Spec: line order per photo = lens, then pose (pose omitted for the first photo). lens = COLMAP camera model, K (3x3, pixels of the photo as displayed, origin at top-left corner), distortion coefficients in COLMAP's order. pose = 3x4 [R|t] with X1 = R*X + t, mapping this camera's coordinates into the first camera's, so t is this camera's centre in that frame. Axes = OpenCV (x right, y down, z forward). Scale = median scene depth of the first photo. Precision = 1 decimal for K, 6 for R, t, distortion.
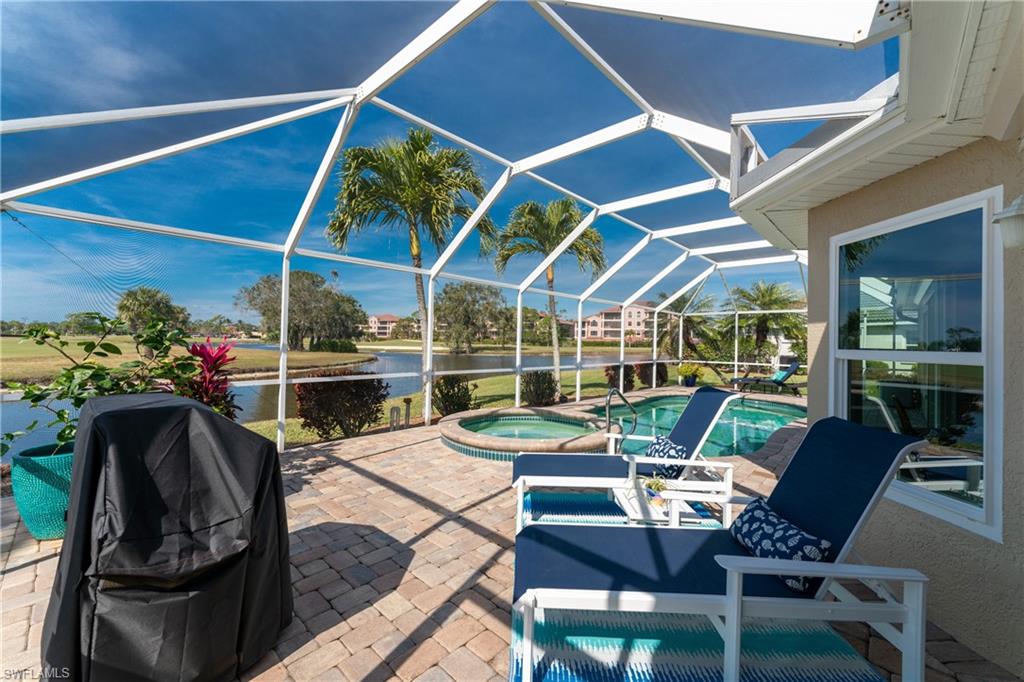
lens RADIAL K [[405.8, 0, 512.3], [0, 405.8, 337.4], [0, 0, 1]] dist [0.000482, 0.000147]
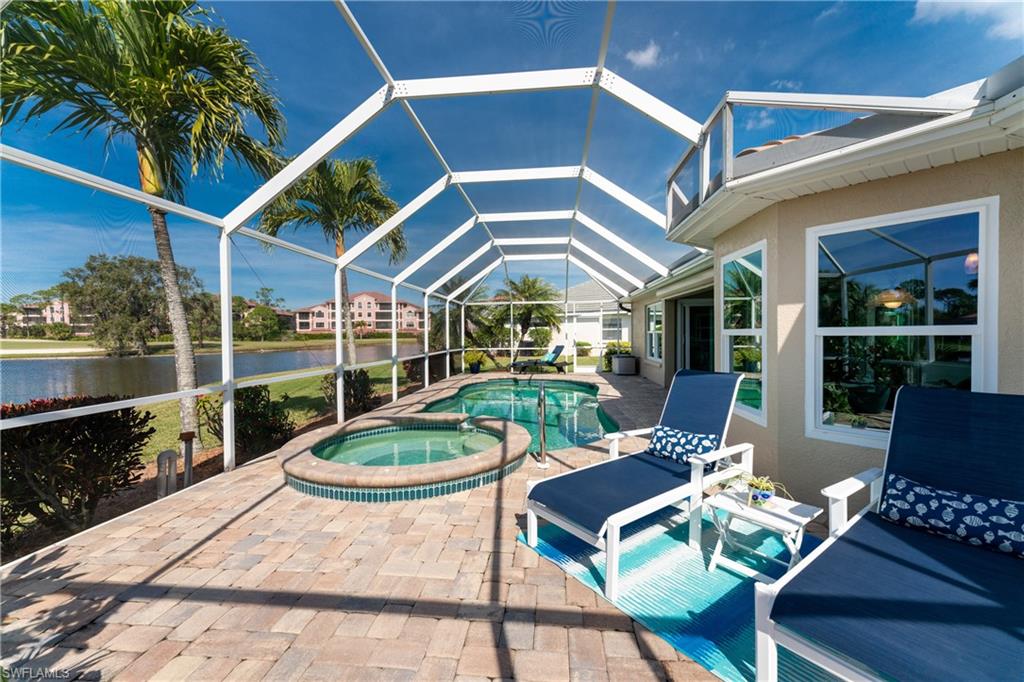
lens RADIAL K [[405.8, 0, 513.1], [0, 405.8, 344.1], [0, 0, 1]] dist [0.000482, 0.000147]
pose [[0.797762, -0.042394, 0.601480, -0.153127], [0.019092, 0.998801, 0.045076, 0.002182], [-0.602670, -0.024476, 0.797615, 0.161673]]
